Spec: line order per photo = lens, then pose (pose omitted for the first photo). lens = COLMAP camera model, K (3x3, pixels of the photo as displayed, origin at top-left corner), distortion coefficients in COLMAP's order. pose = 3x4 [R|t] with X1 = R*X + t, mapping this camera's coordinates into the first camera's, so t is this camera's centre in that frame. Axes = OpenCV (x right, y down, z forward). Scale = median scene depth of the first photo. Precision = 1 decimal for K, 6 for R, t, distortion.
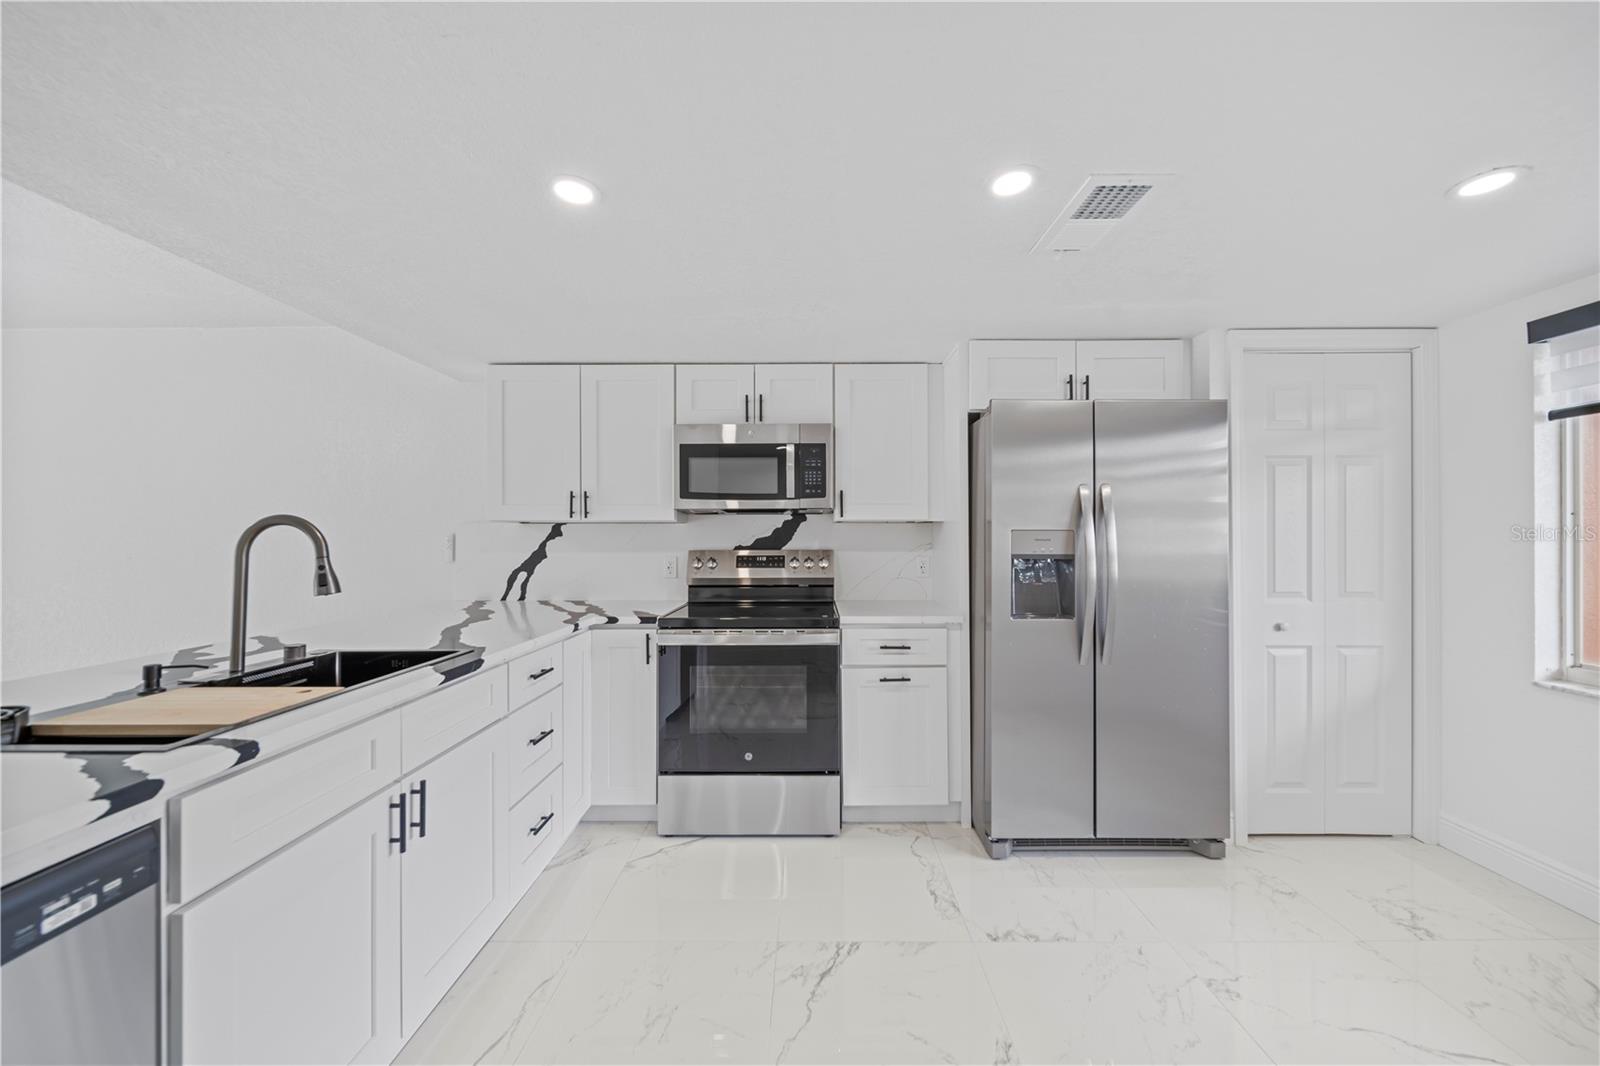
lens RADIAL K [[564.1, 0, 809.5], [0, 564.1, 531.6], [0, 0, 1]] dist [-0.001409, -0.001430]
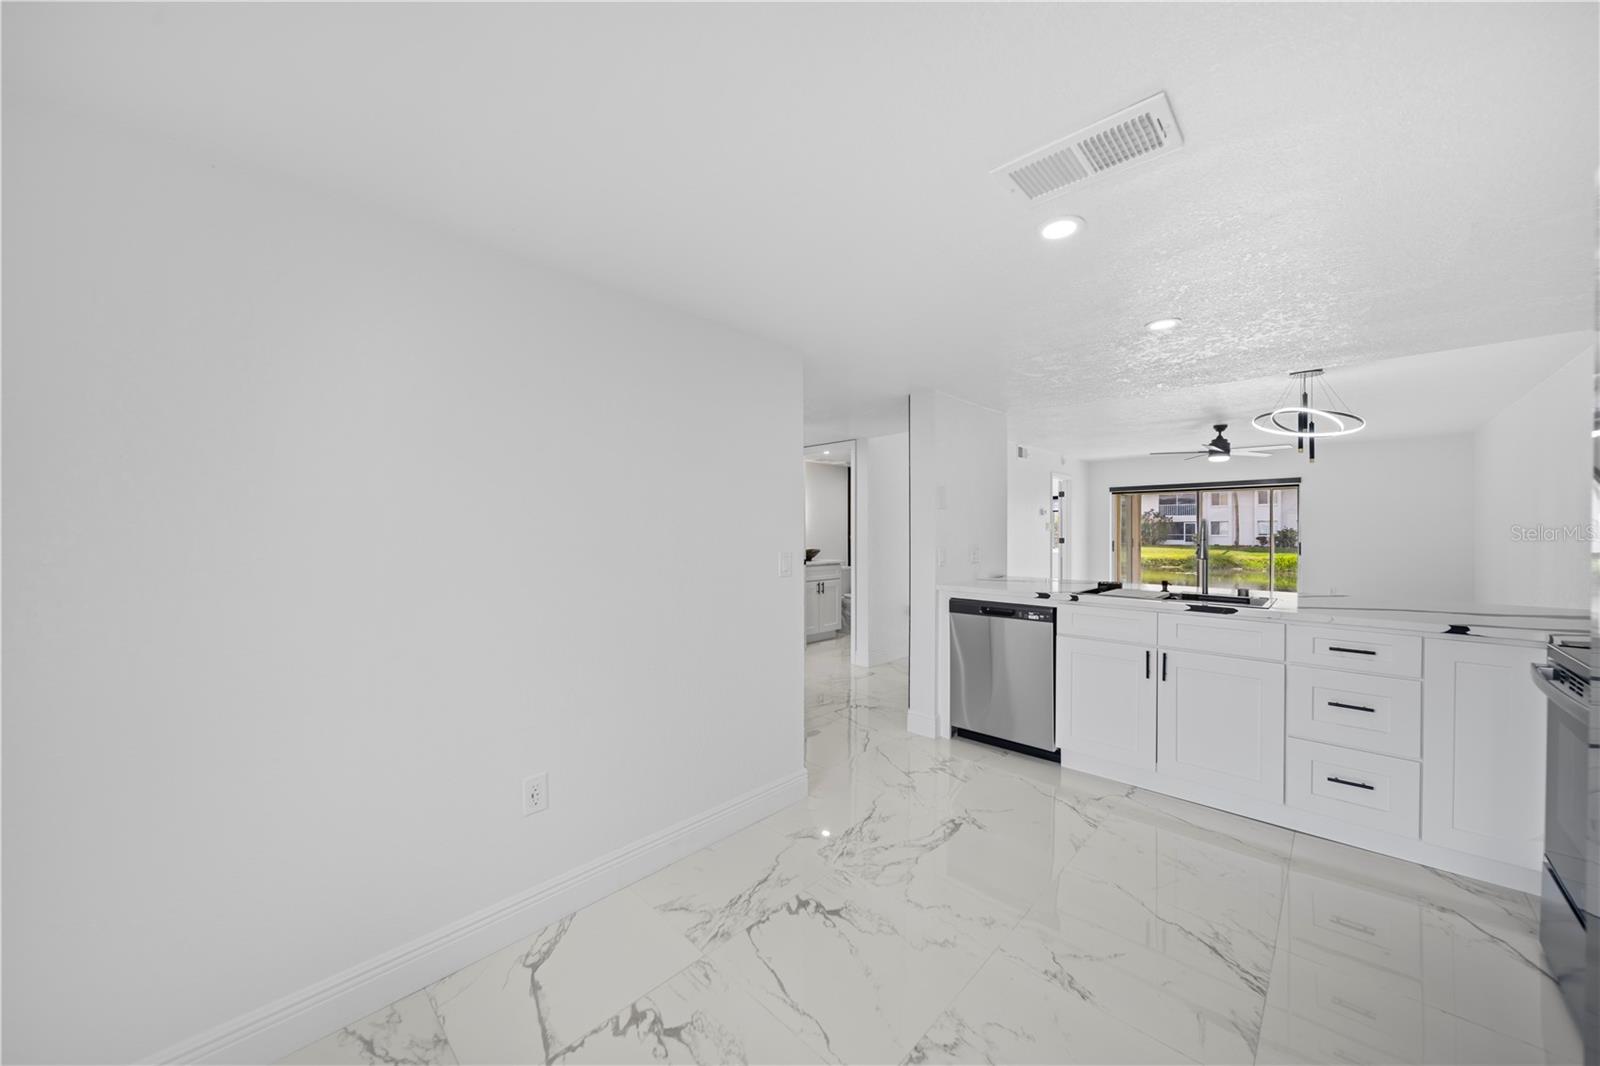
lens RADIAL K [[565.2, 0, 809.0], [0, 565.2, 527.9], [0, 0, 1]] dist [0.000709, -0.000137]
pose [[-0.691070, -0.000350, -0.722788, 0.886274], [0.008357, 0.999929, -0.008474, 0.004585], [0.722740, -0.011896, -0.691018, 0.809694]]
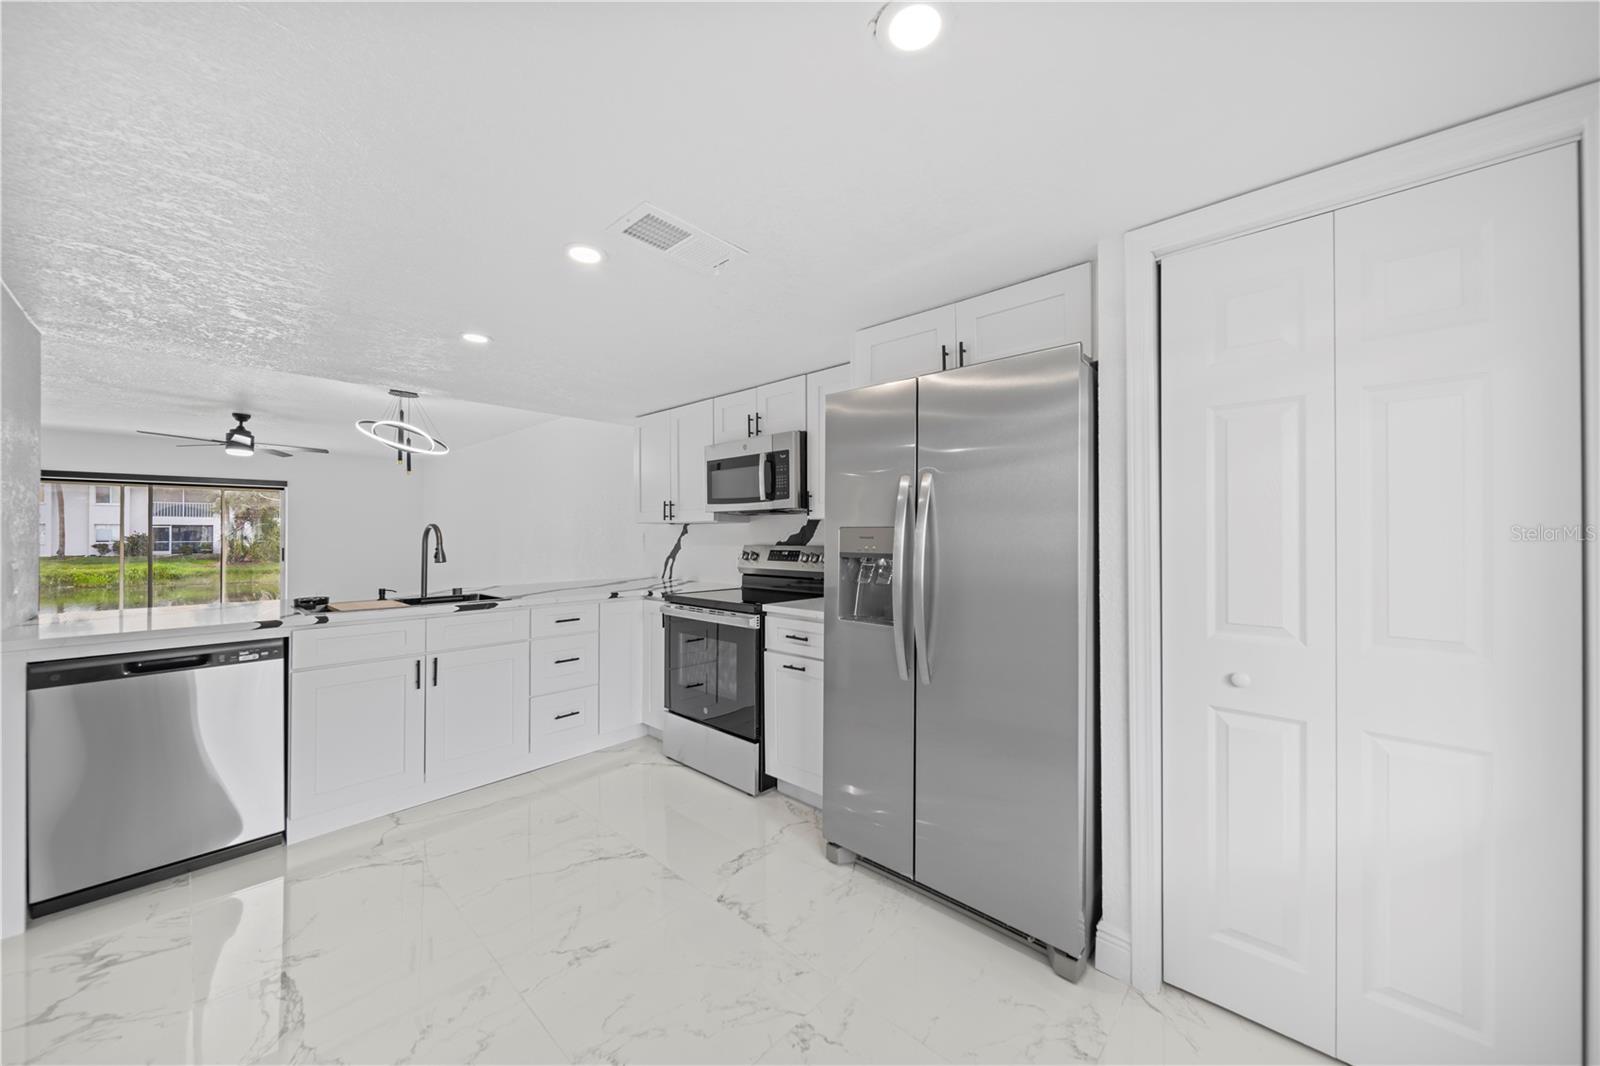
lens RADIAL K [[568.6, 0, 811.3], [0, 568.6, 528.3], [0, 0, 1]] dist [-0.001163, -0.000402]
pose [[0.743956, -0.006183, -0.668200, 0.892113], [0.006311, 0.999978, -0.002226, 0.000521], [0.668199, -0.002562, 0.743978, 0.218650]]
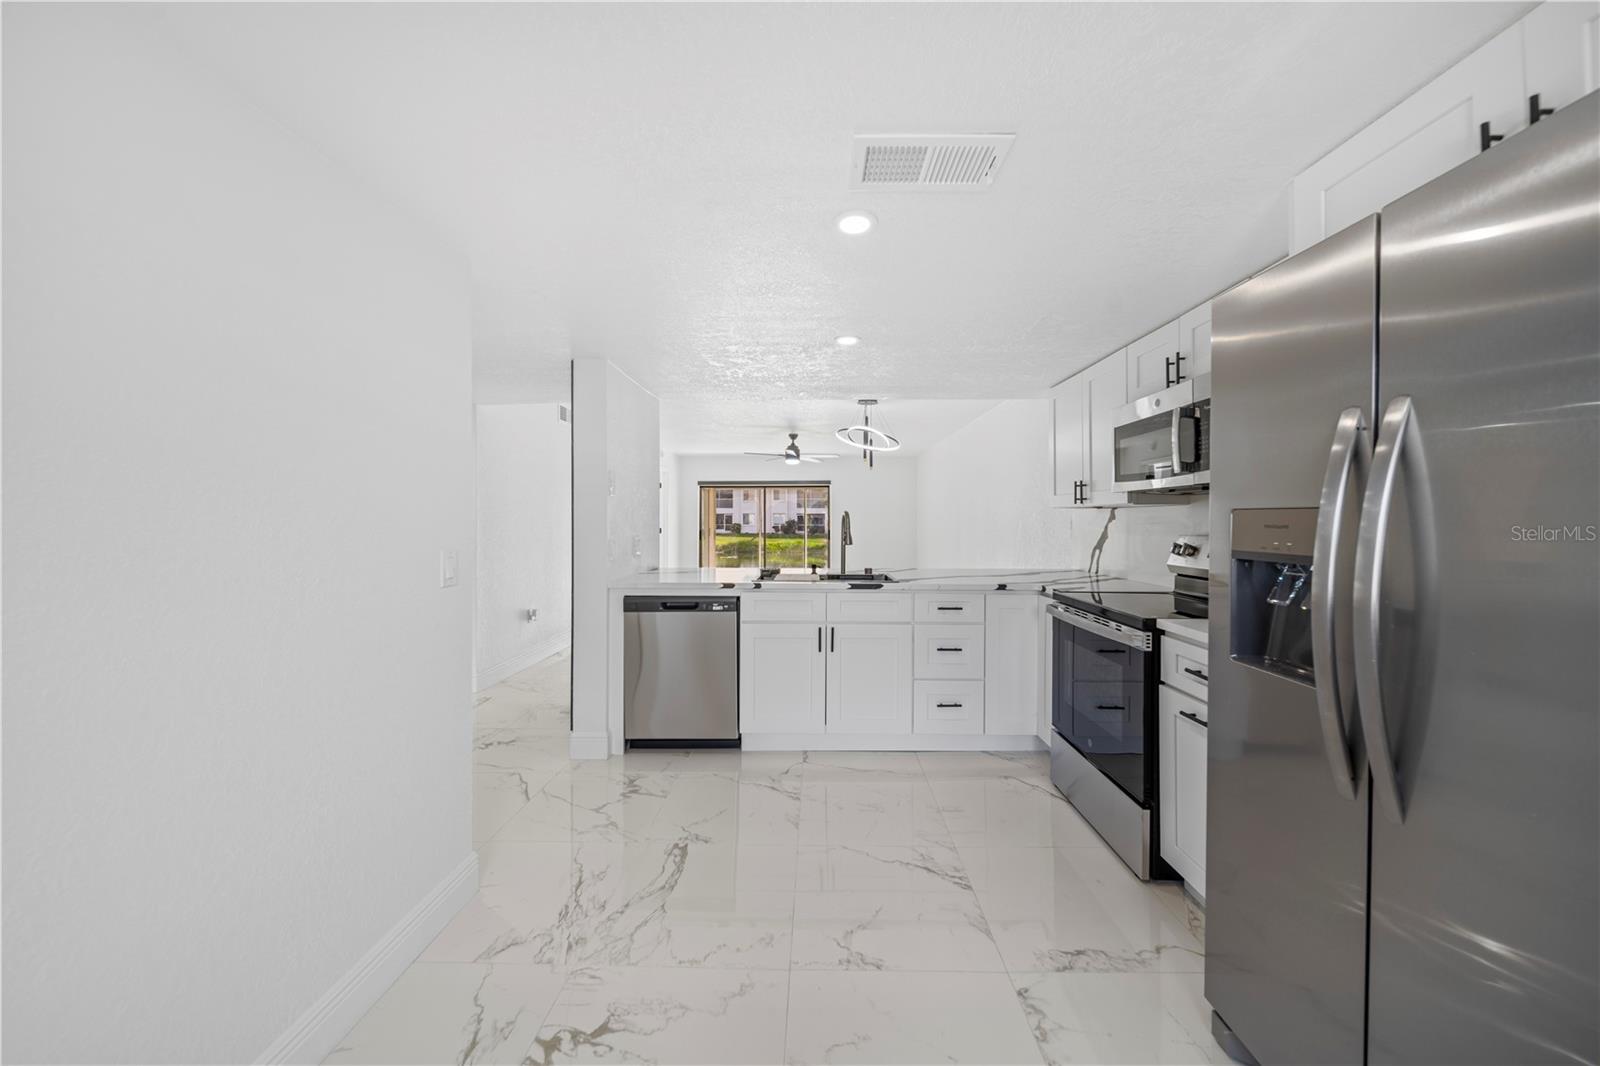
lens RADIAL K [[568.1, 0, 808.0], [0, 568.1, 520.3], [0, 0, 1]] dist [0.000751, -0.000047]
pose [[-0.016819, 0.001460, -0.999857, 0.880180], [0.008913, 0.999959, 0.001310, 0.003322], [0.999819, -0.008890, -0.016831, 0.517057]]
